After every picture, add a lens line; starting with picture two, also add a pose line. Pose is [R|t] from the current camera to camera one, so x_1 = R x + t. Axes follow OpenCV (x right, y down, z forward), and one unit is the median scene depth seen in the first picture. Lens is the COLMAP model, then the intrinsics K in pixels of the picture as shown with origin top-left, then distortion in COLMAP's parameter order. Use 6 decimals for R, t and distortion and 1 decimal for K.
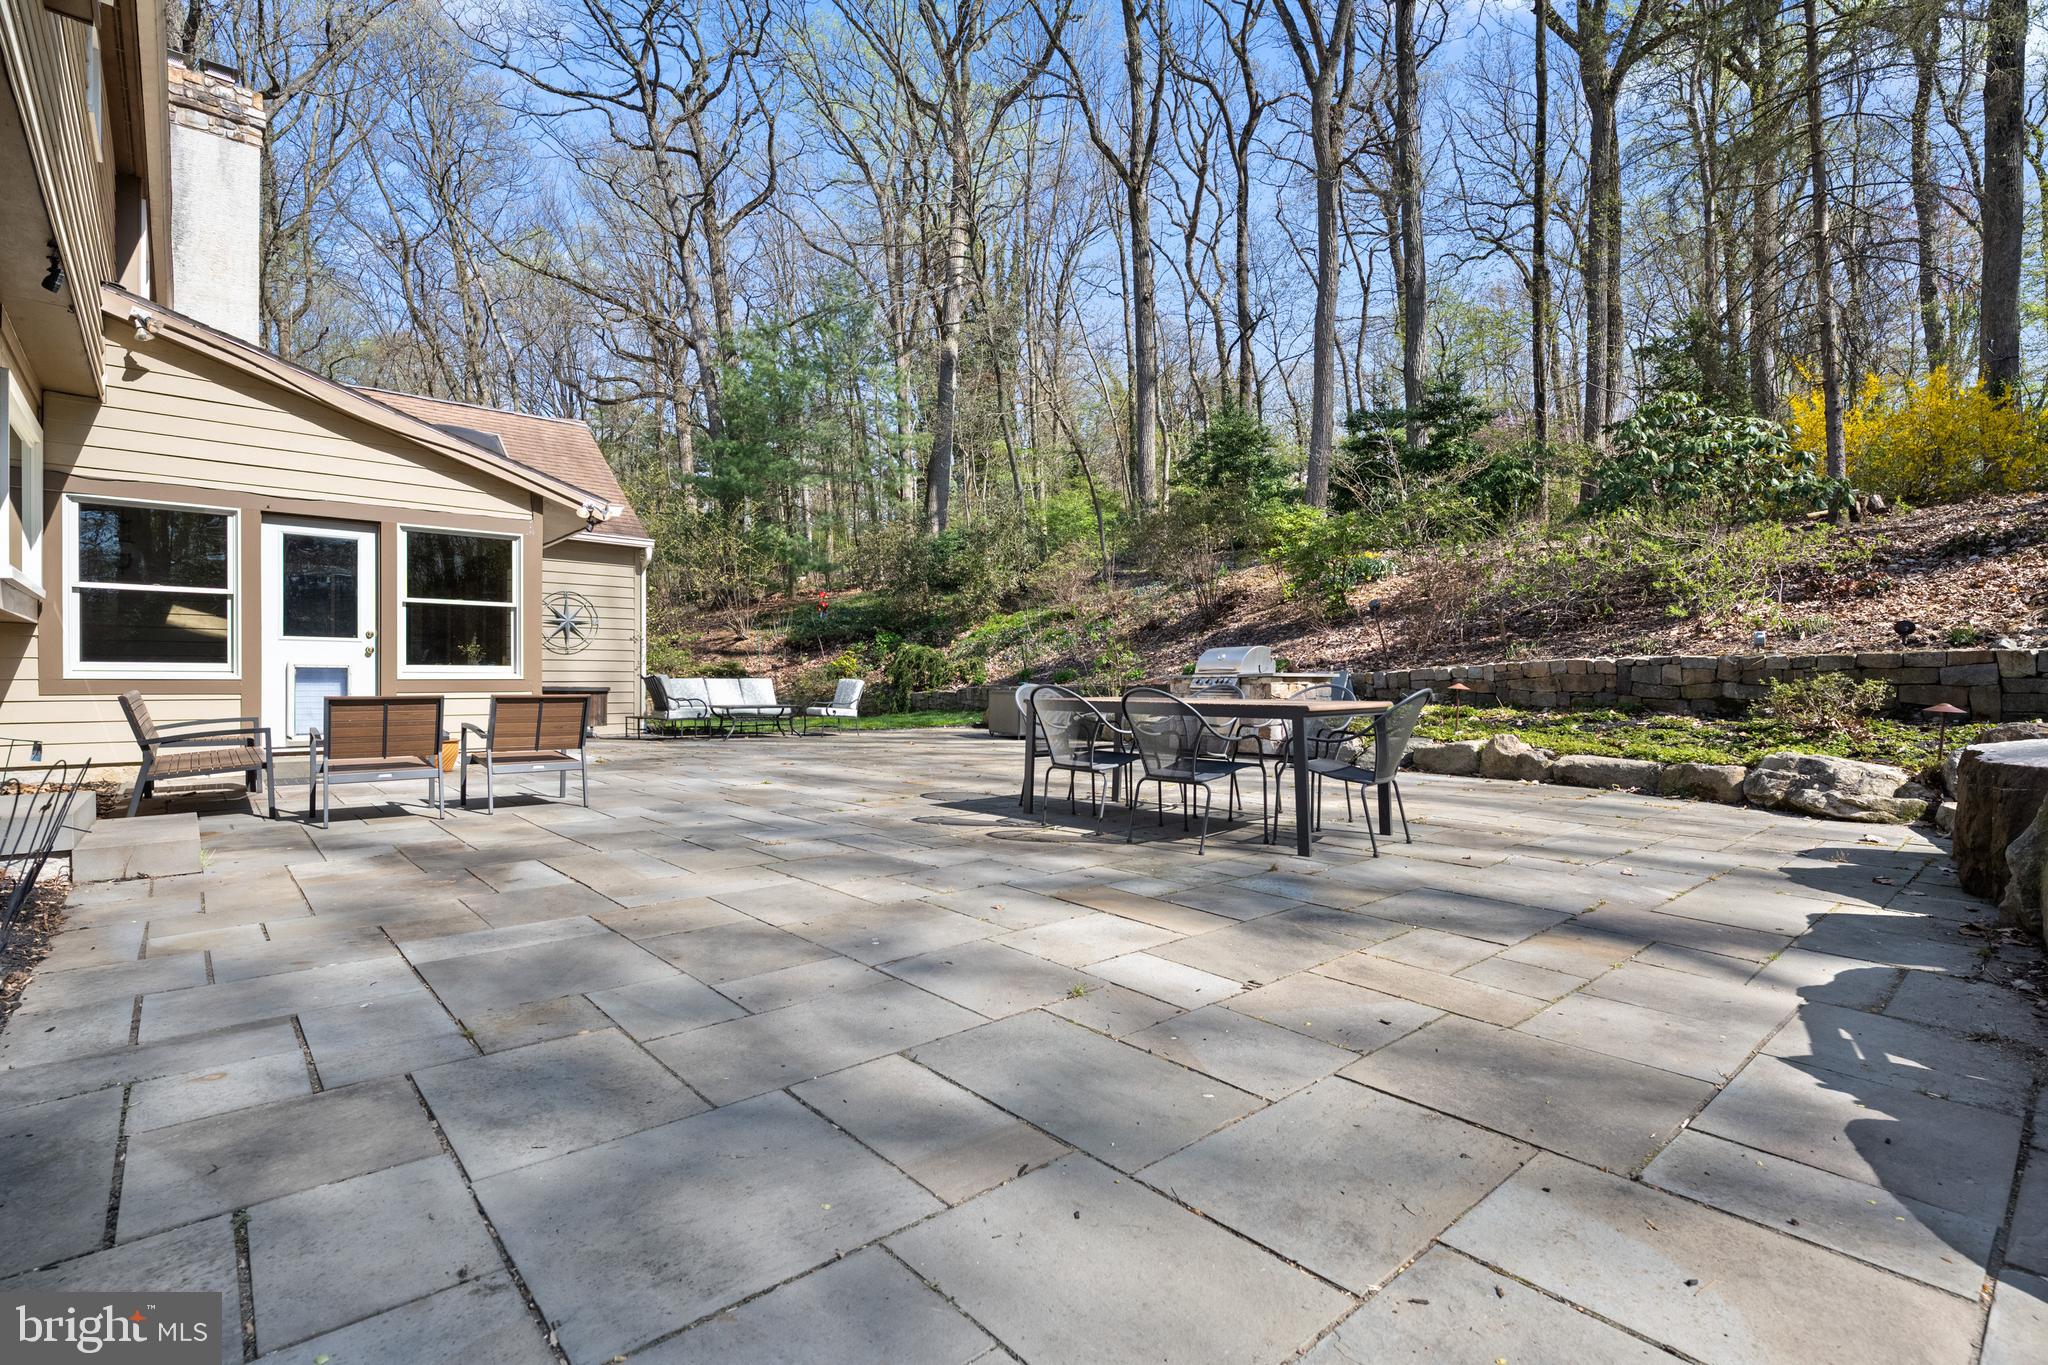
lens RADIAL K [[960.5, 0, 1029.6], [0, 960.5, 684.4], [0, 0, 1]] dist [0.004760, 0.000522]
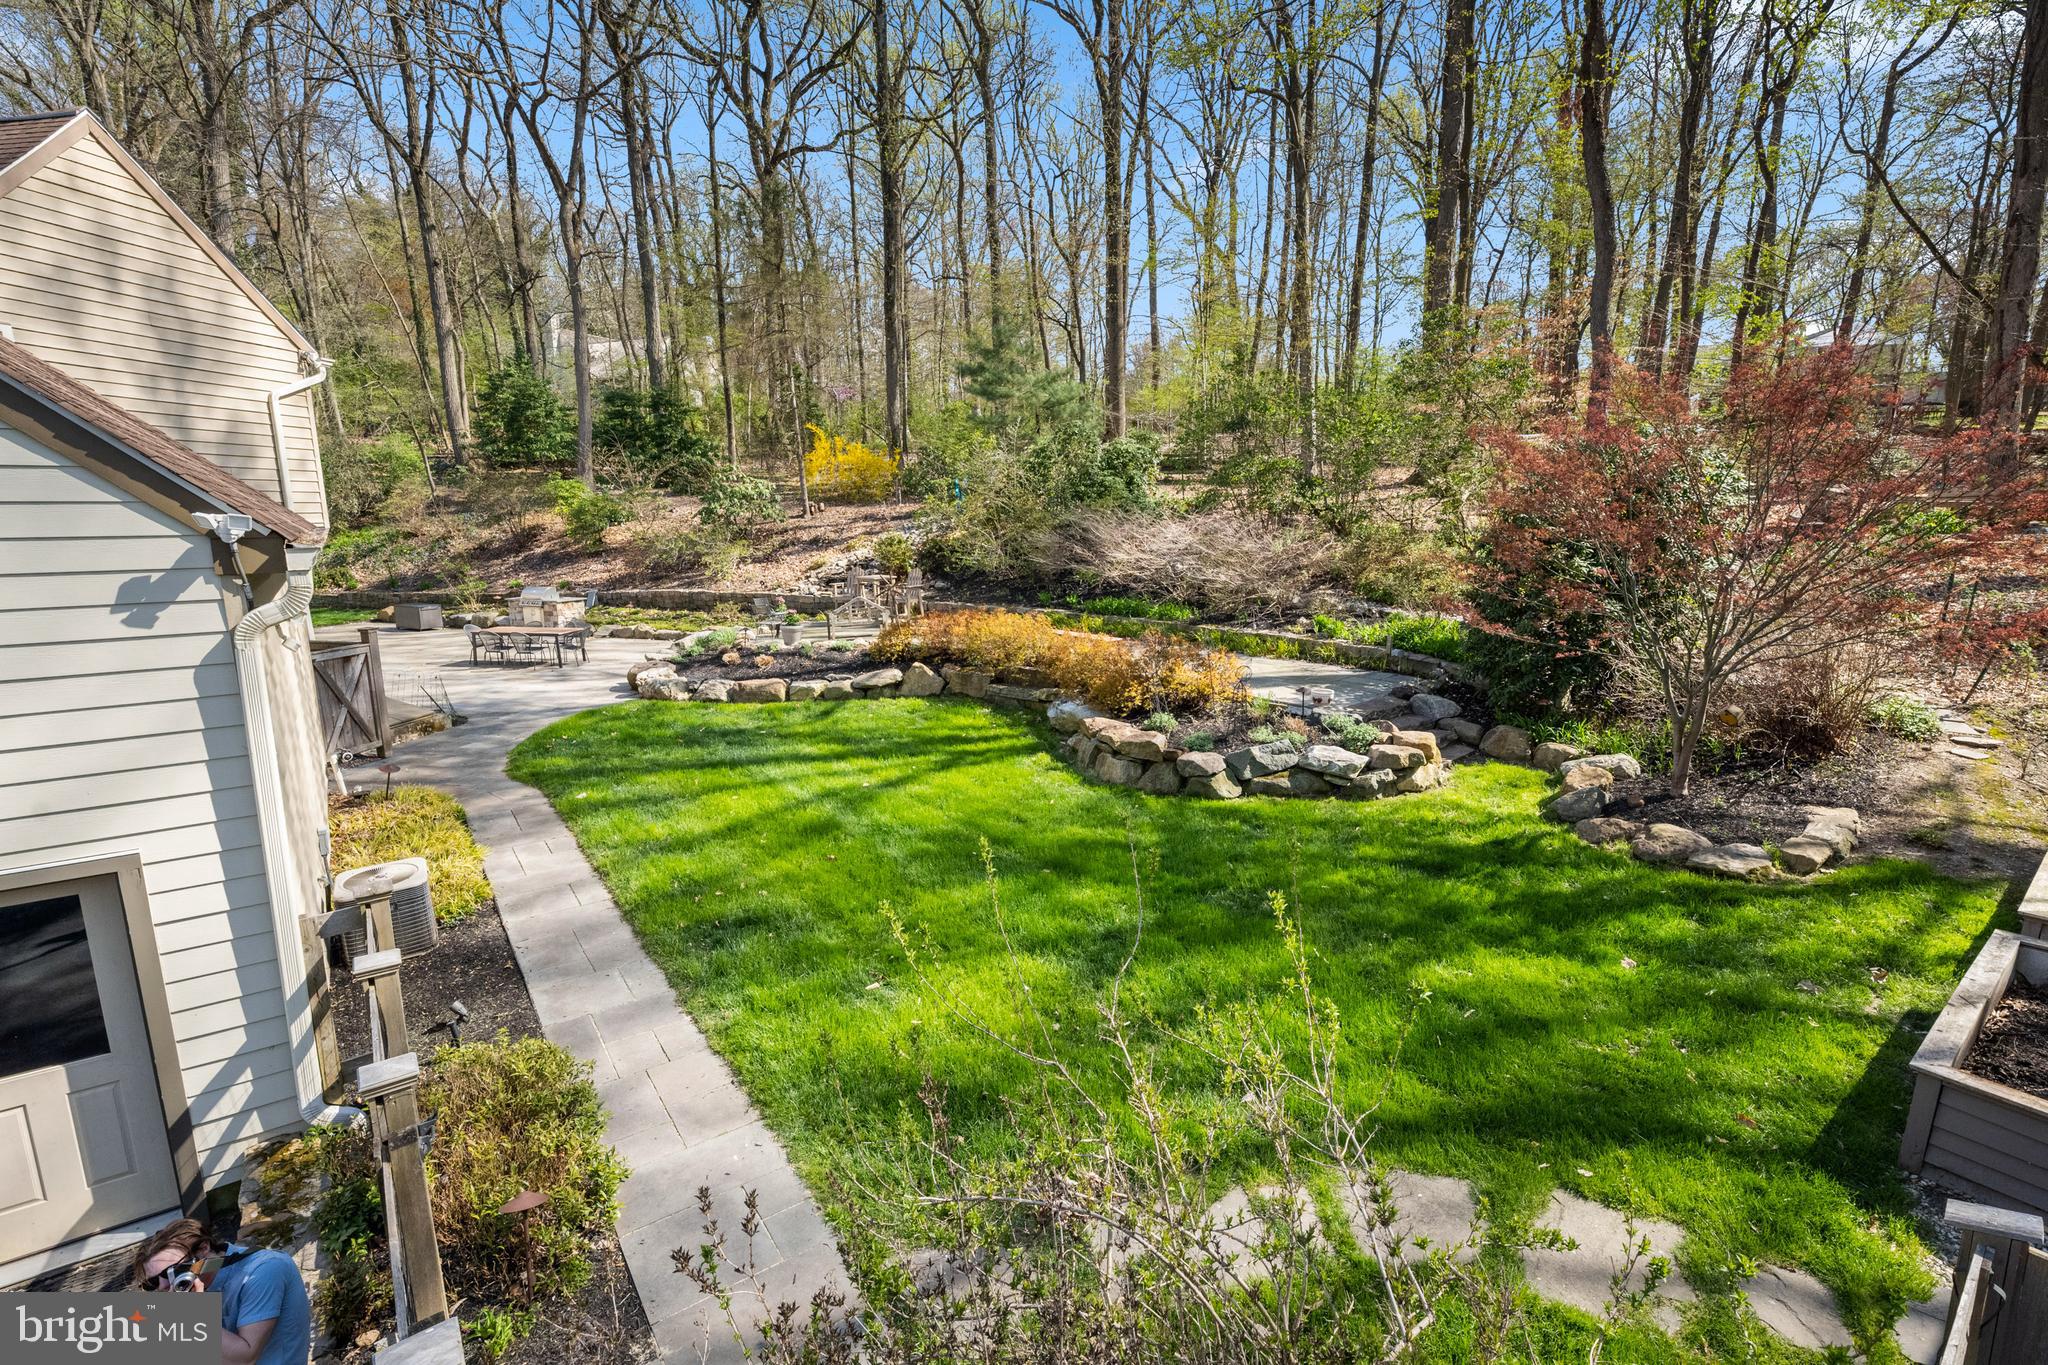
lens RADIAL K [[867.6, 0, 1014.9], [0, 867.6, 688.3], [0, 0, 1]] dist [-0.012778, -0.000091]
pose [[0.763670, -0.119247, 0.634498, -0.140277], [-0.000754, 0.982629, 0.185582, -0.100411], [-0.645606, -0.142202, 0.750314, -0.718052]]
